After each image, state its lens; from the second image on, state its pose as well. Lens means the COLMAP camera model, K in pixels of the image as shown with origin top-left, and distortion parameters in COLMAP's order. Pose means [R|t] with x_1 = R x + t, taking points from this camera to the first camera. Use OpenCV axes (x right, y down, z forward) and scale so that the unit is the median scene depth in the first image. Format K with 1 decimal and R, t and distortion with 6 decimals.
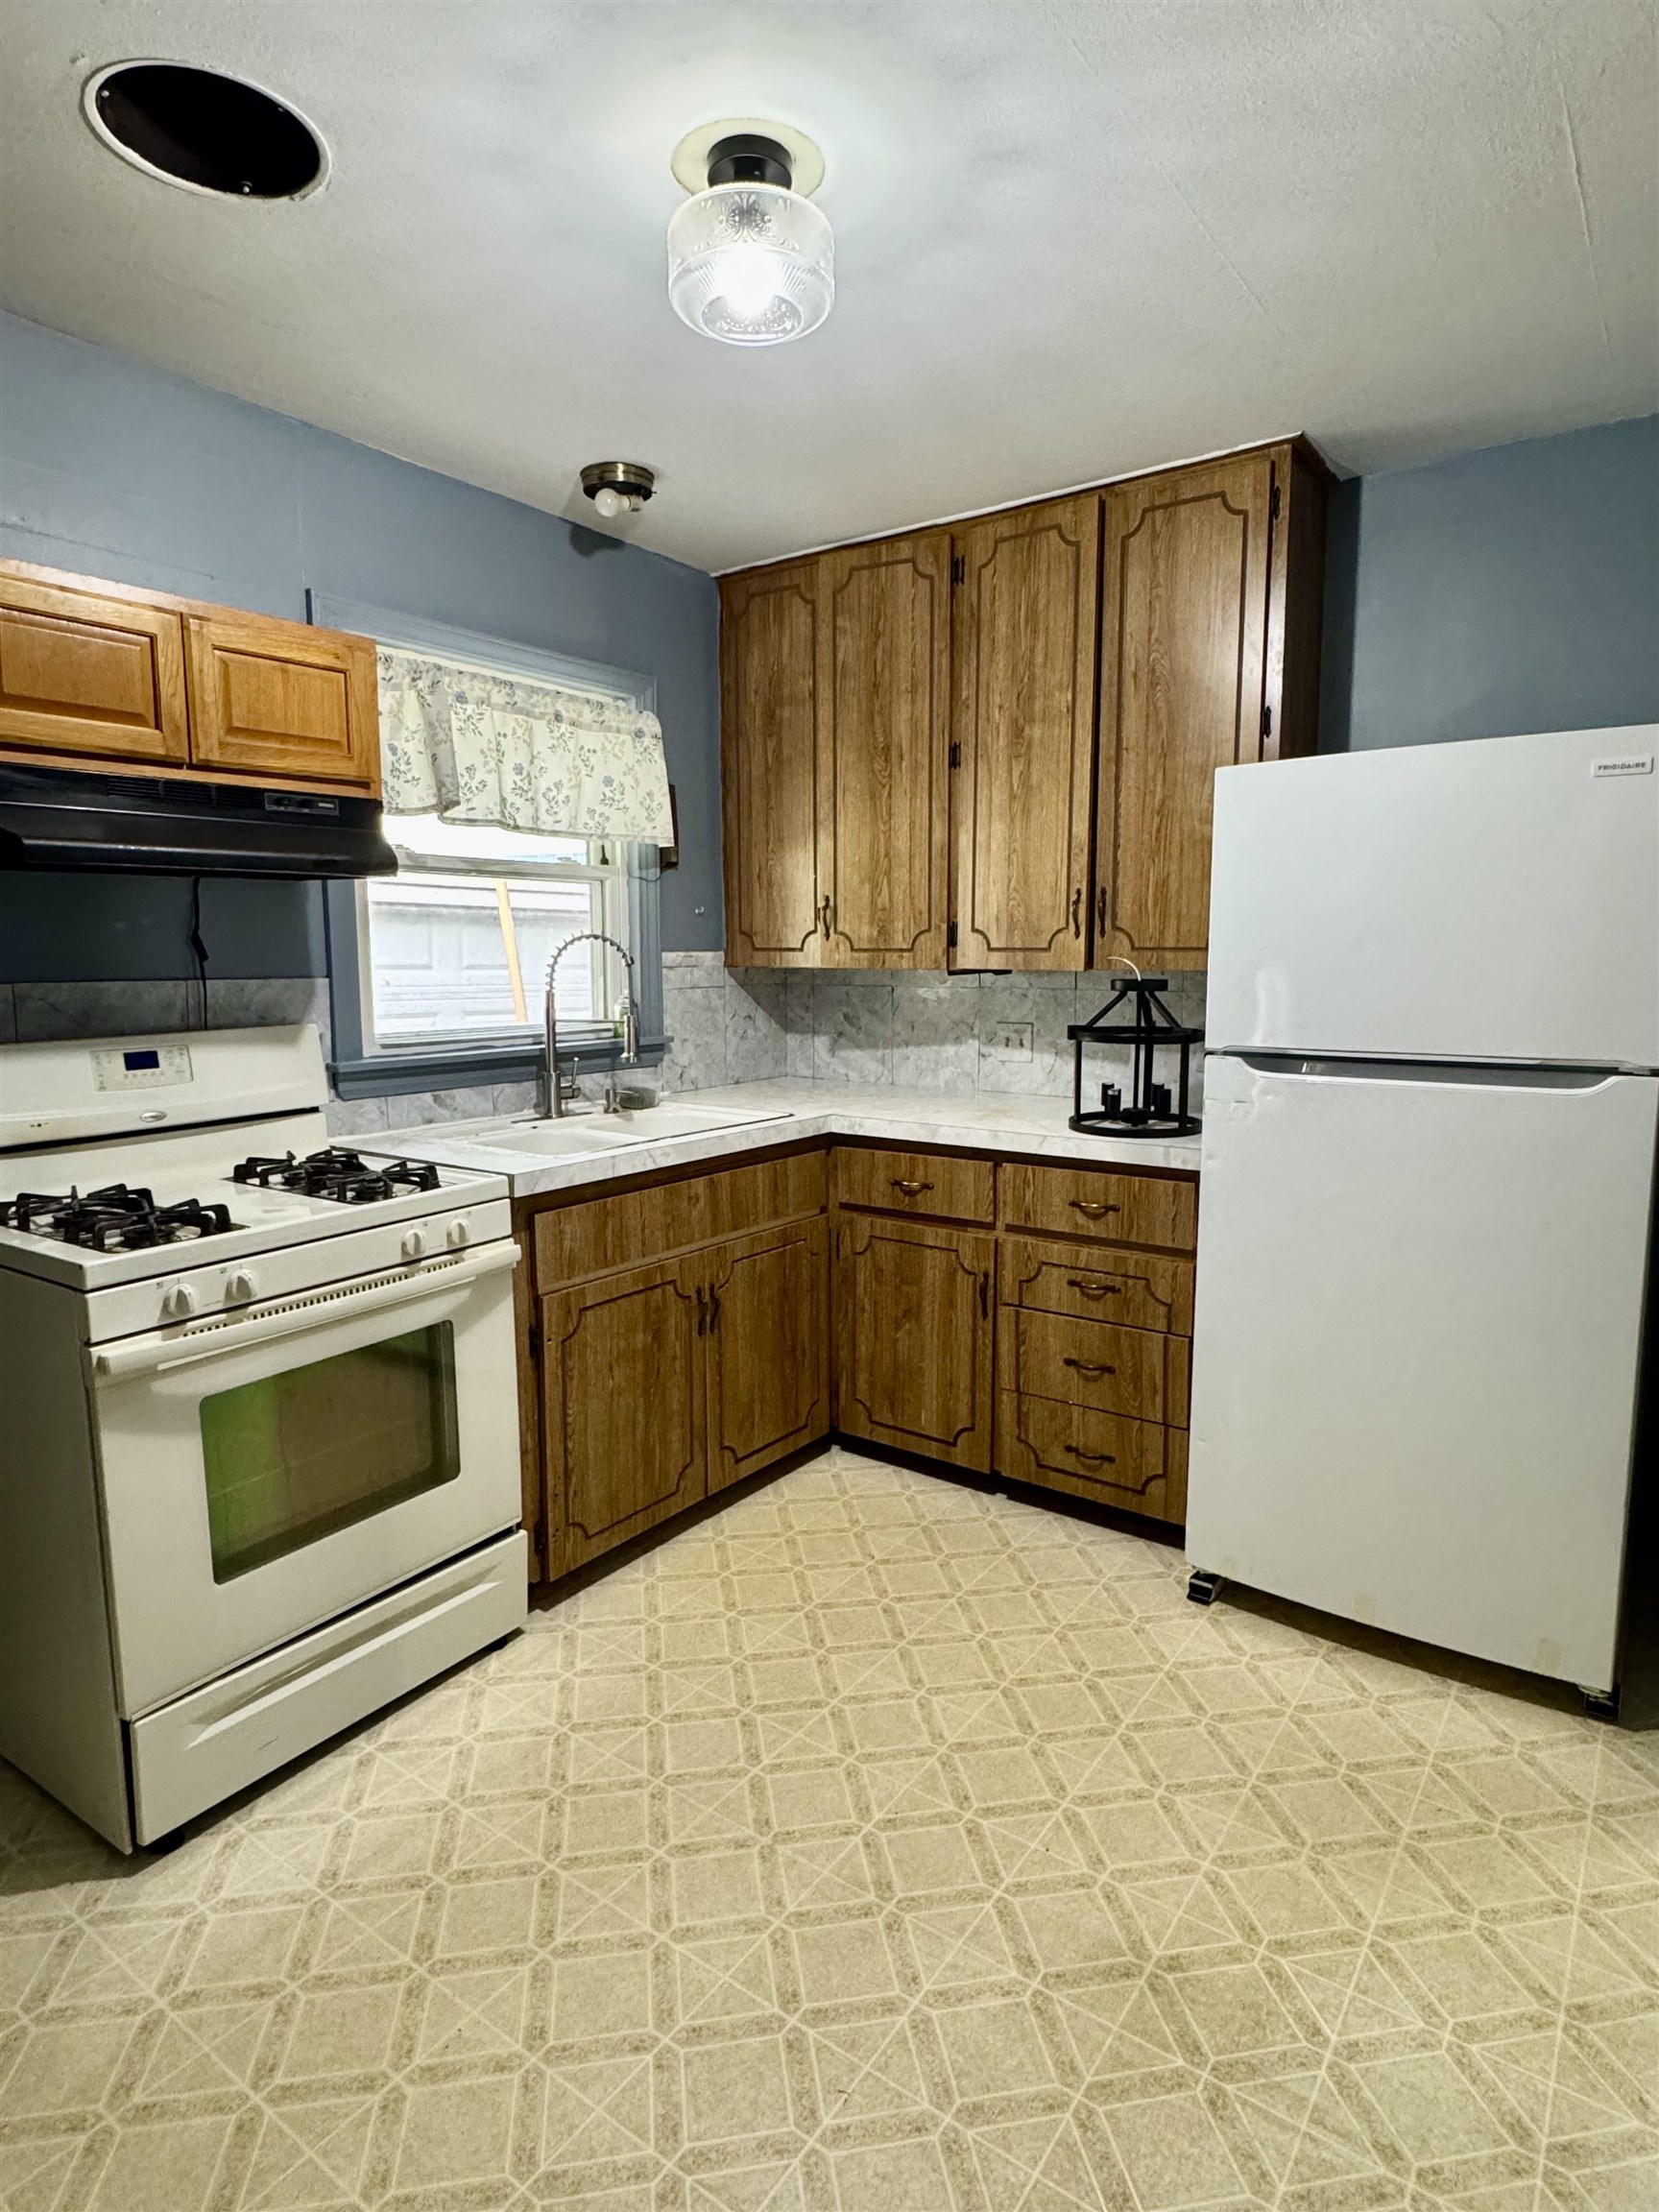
lens RADIAL K [[1239.7, 0, 825.0], [0, 1239.7, 1109.5], [0, 0, 1]] dist [0.012575, -0.005612]
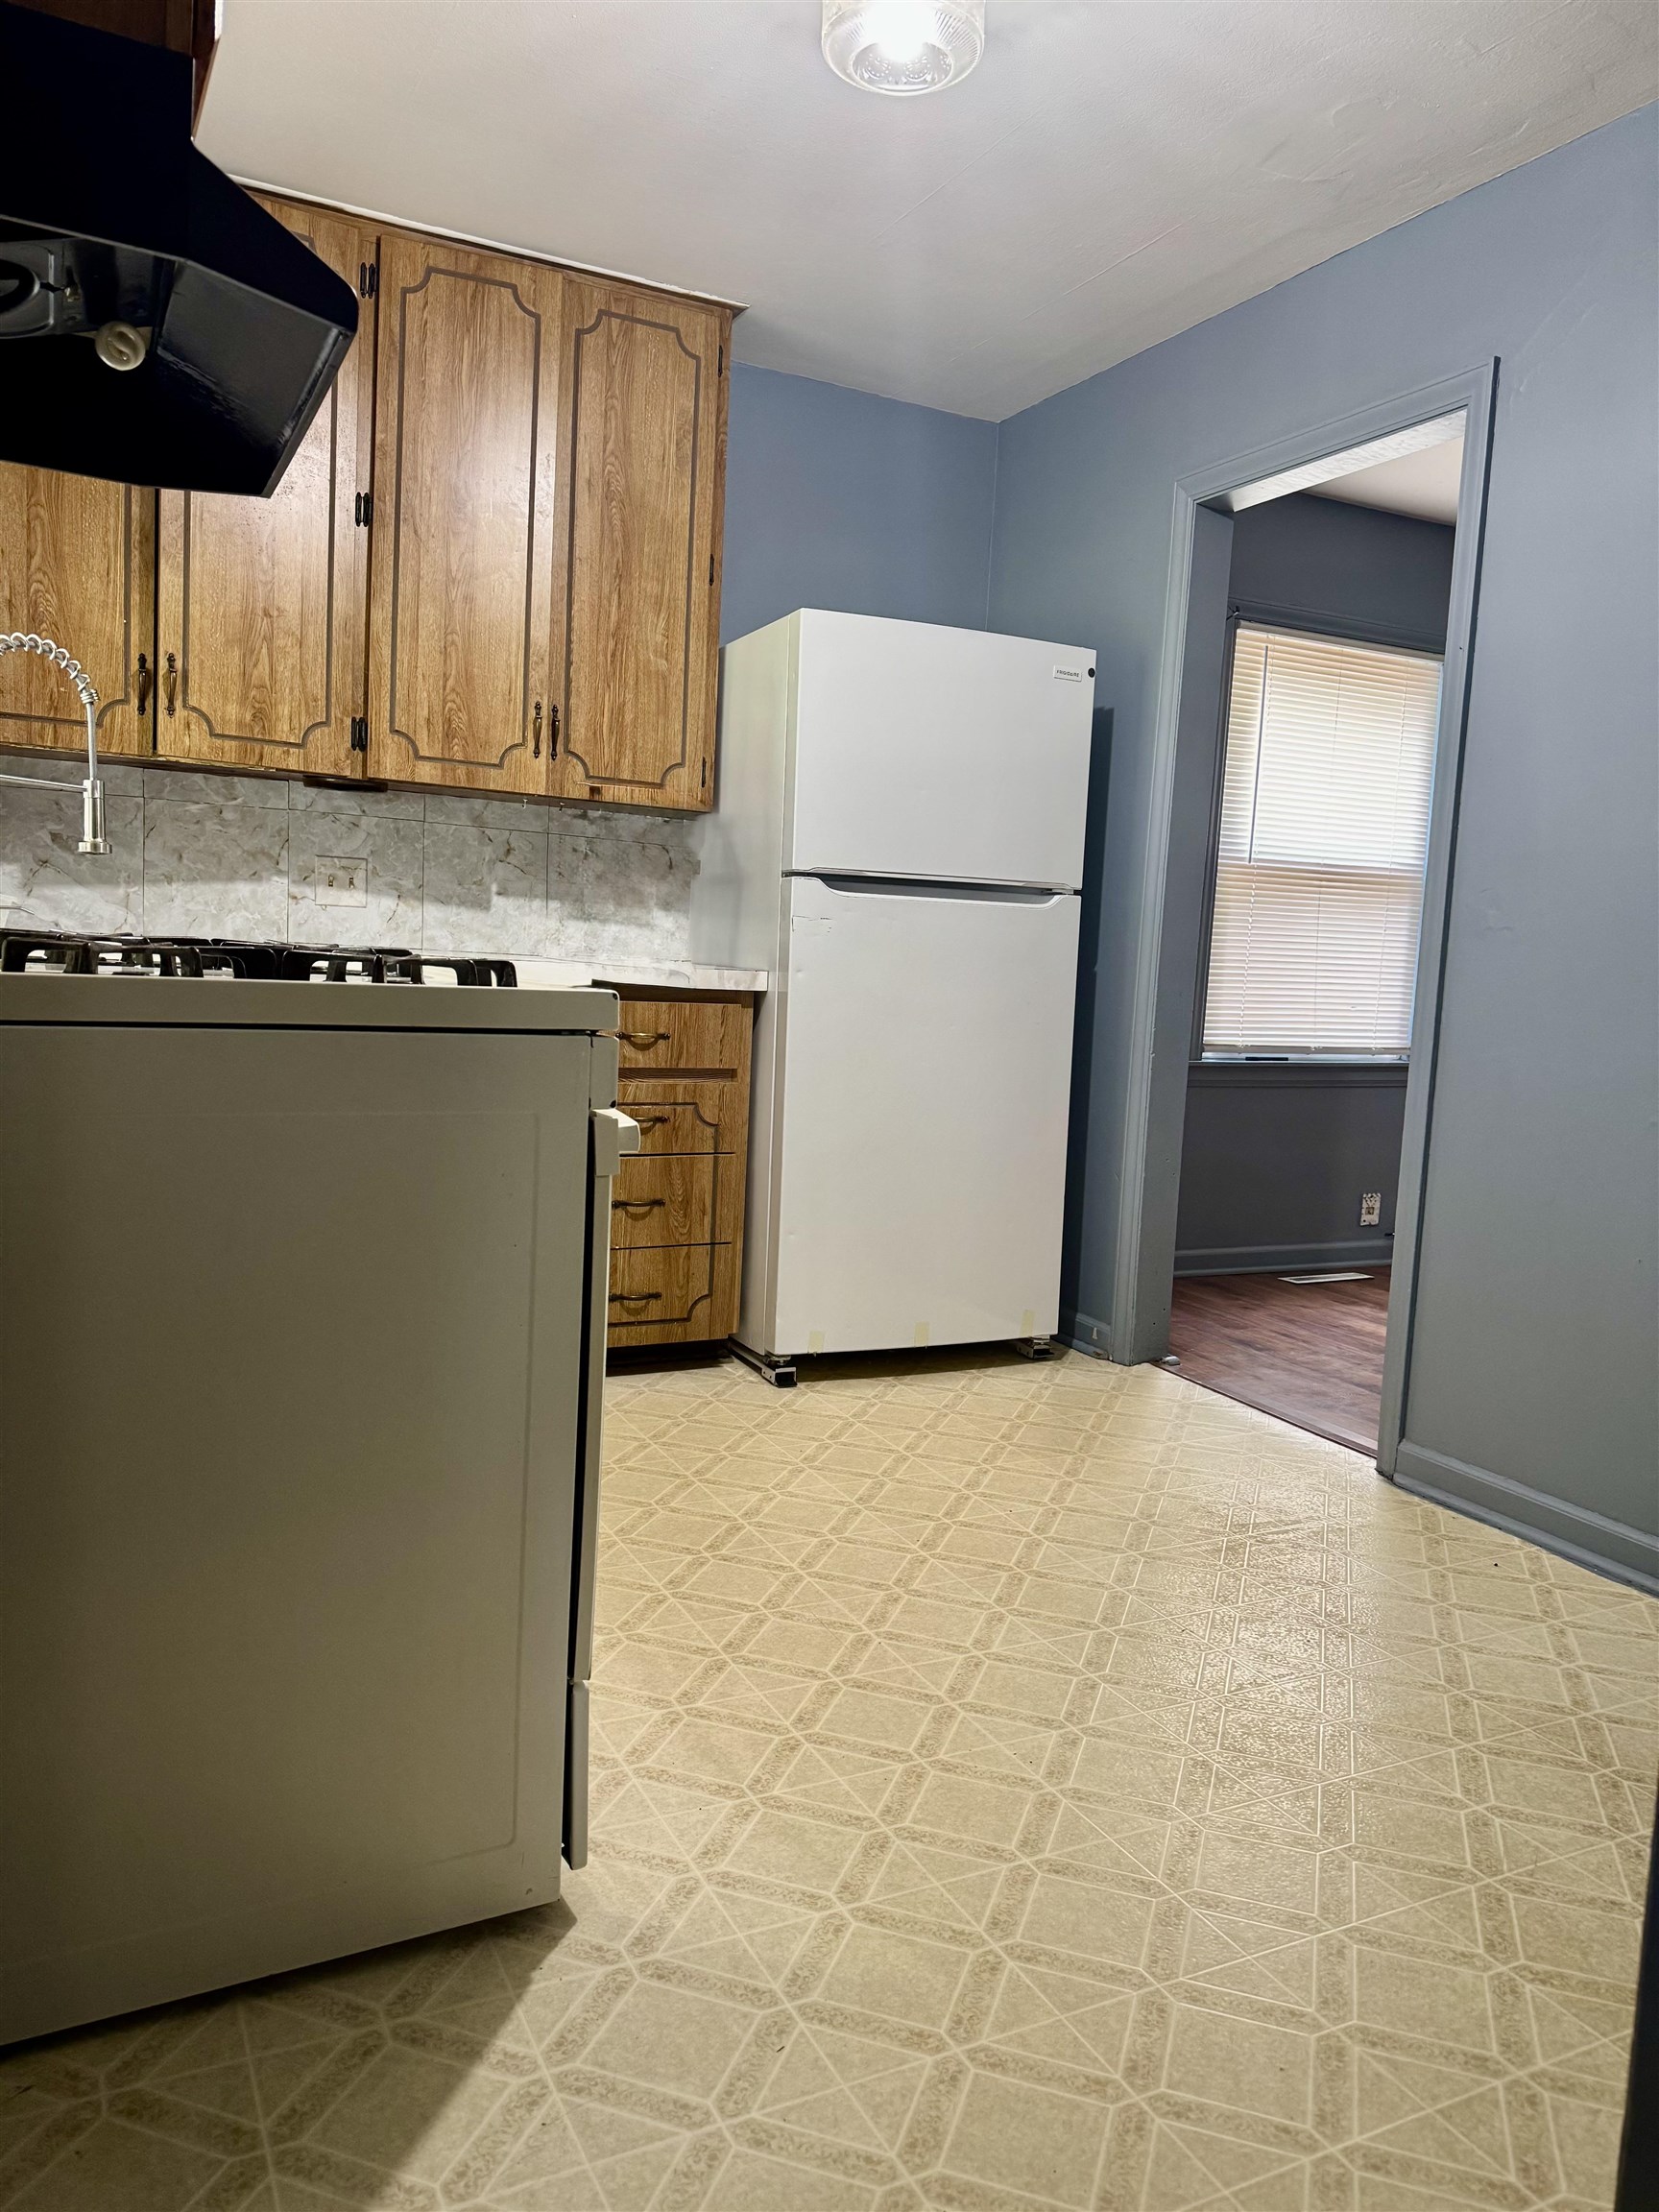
lens RADIAL K [[1562.9, 0, 845.3], [0, 1562.9, 1135.2], [0, 0, 1]] dist [0.072517, -0.083208]
pose [[0.450770, -0.076433, 0.889362, -0.776815], [0.065902, 0.996458, 0.052234, 0.097909], [-0.890204, 0.035065, 0.454210, 0.293116]]
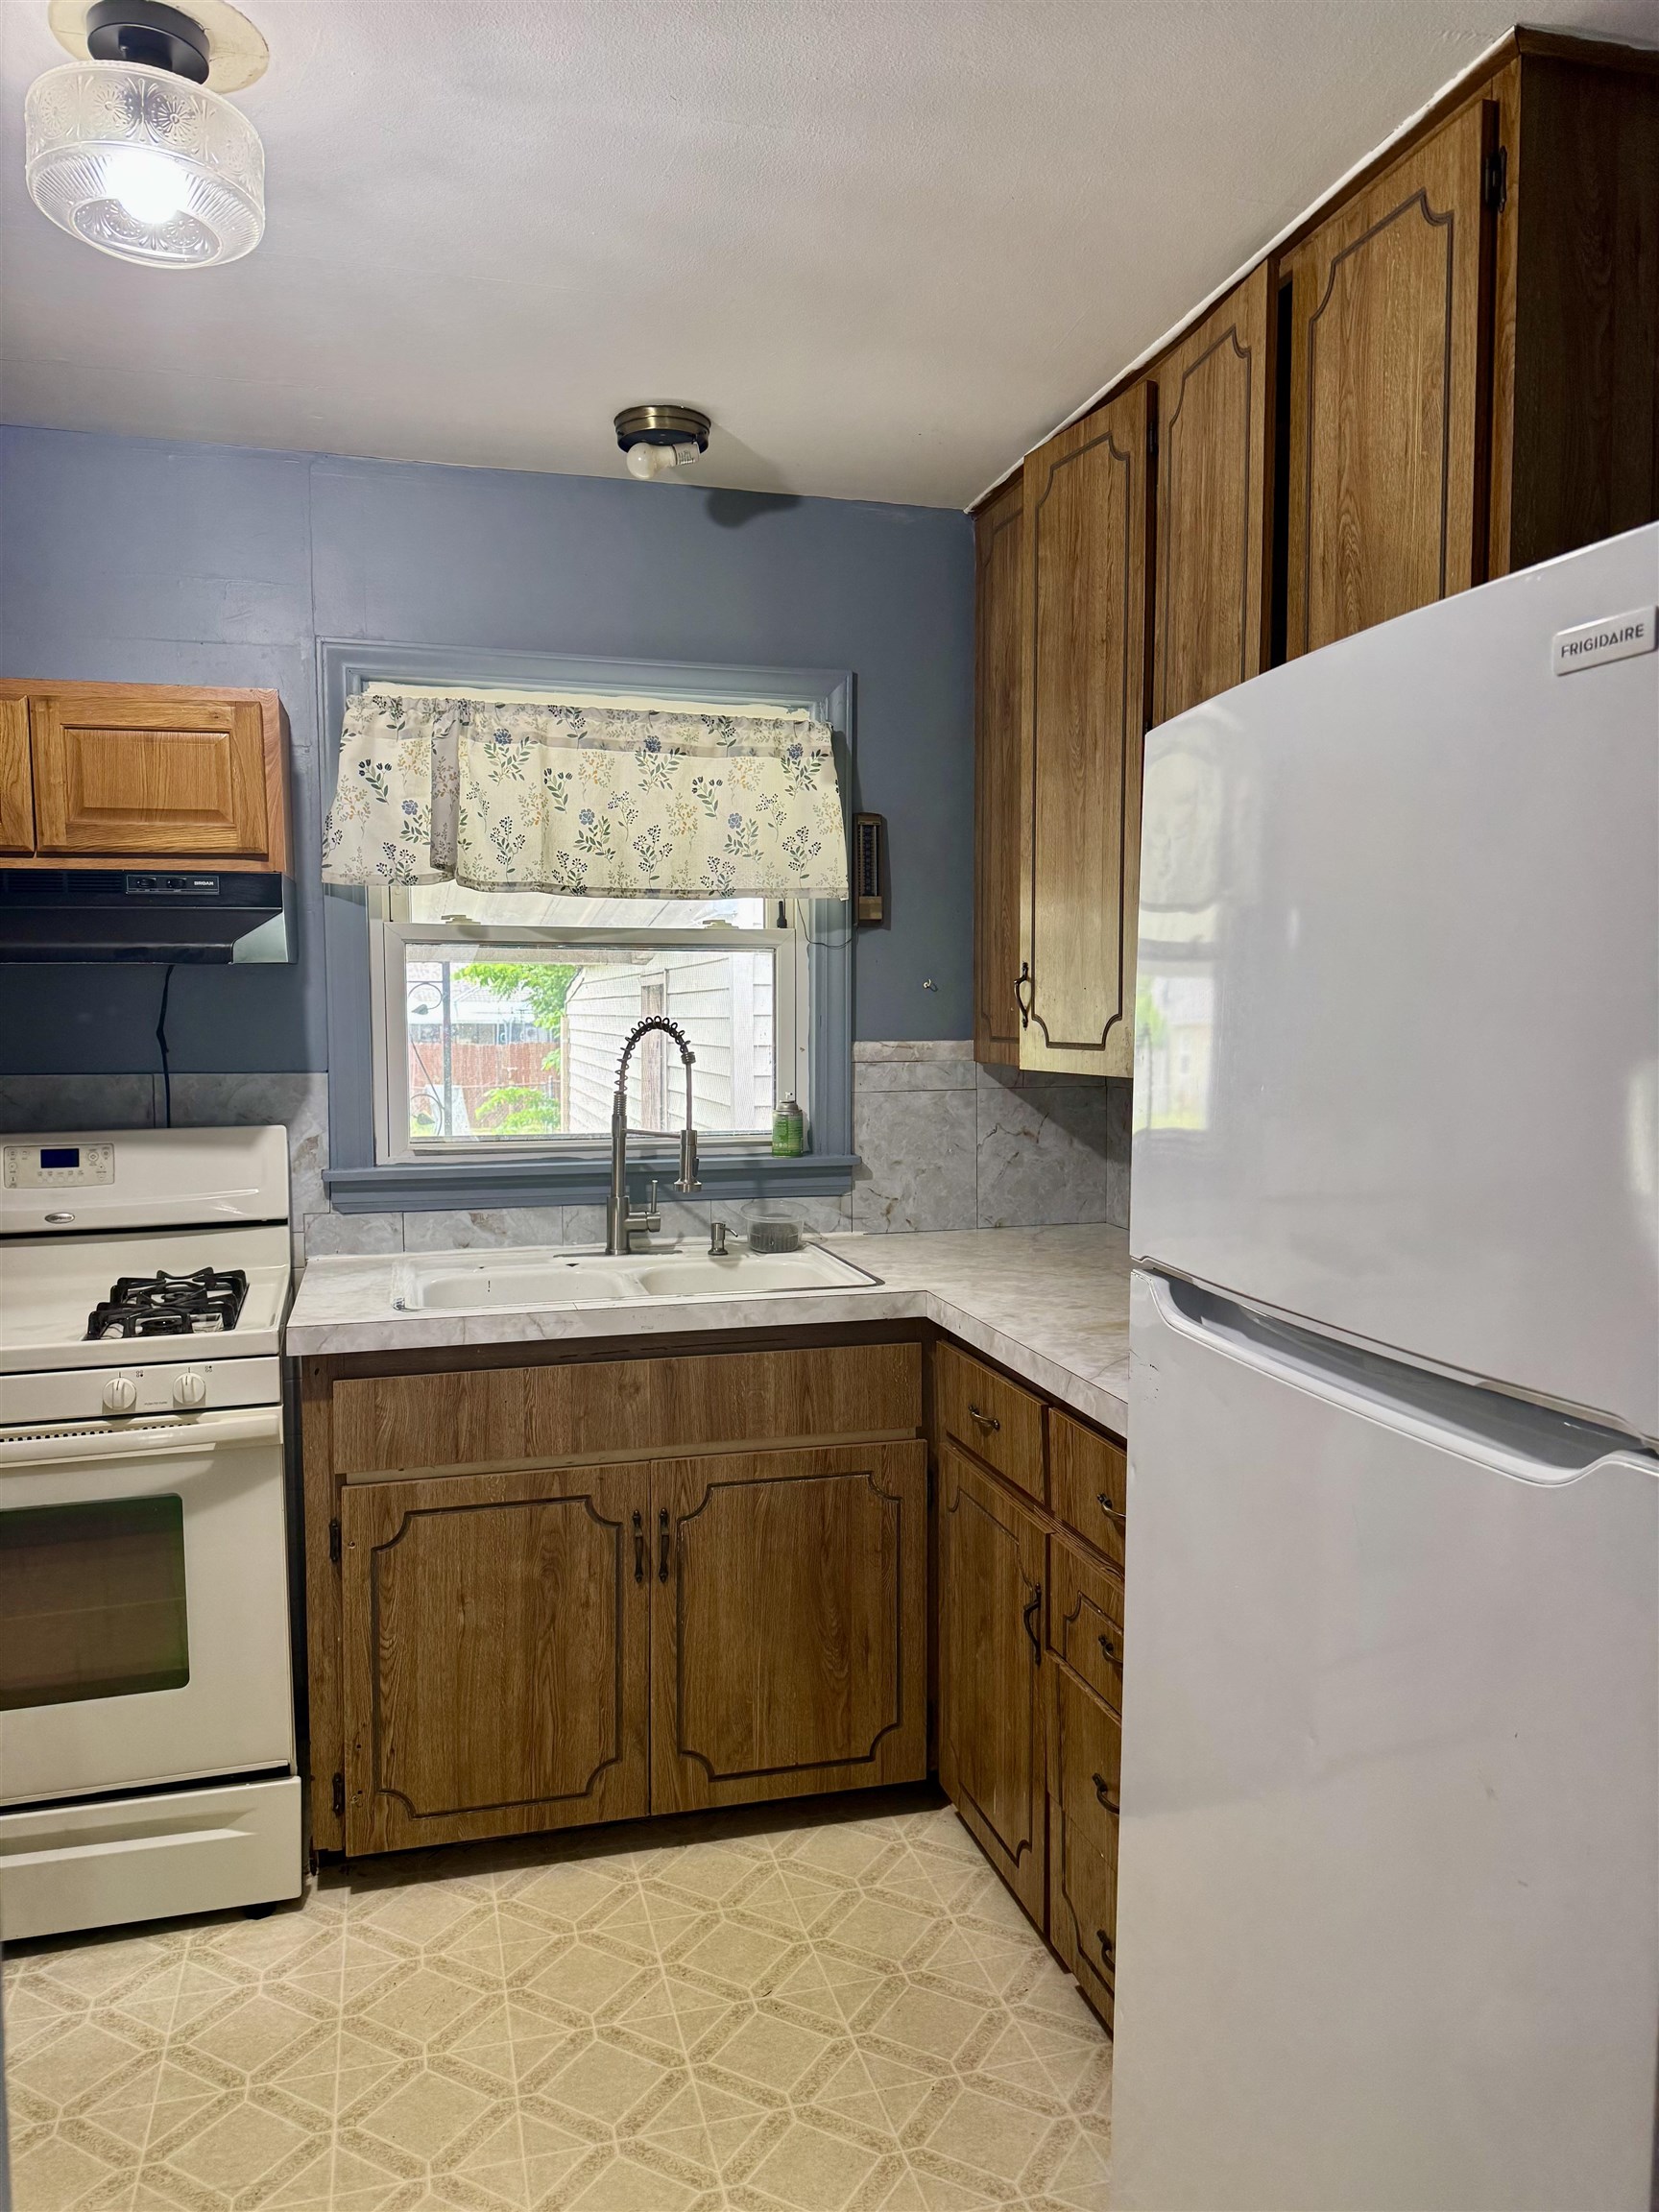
lens RADIAL K [[1562.9, 0, 795.6], [0, 1562.9, 1125.2], [0, 0, 1]] dist [0.072517, -0.083208]
pose [[0.773904, 0.048876, -0.631415, 0.522927], [-0.081096, 0.996458, -0.022264, -0.066941], [0.628090, 0.068435, 0.775126, 0.328194]]
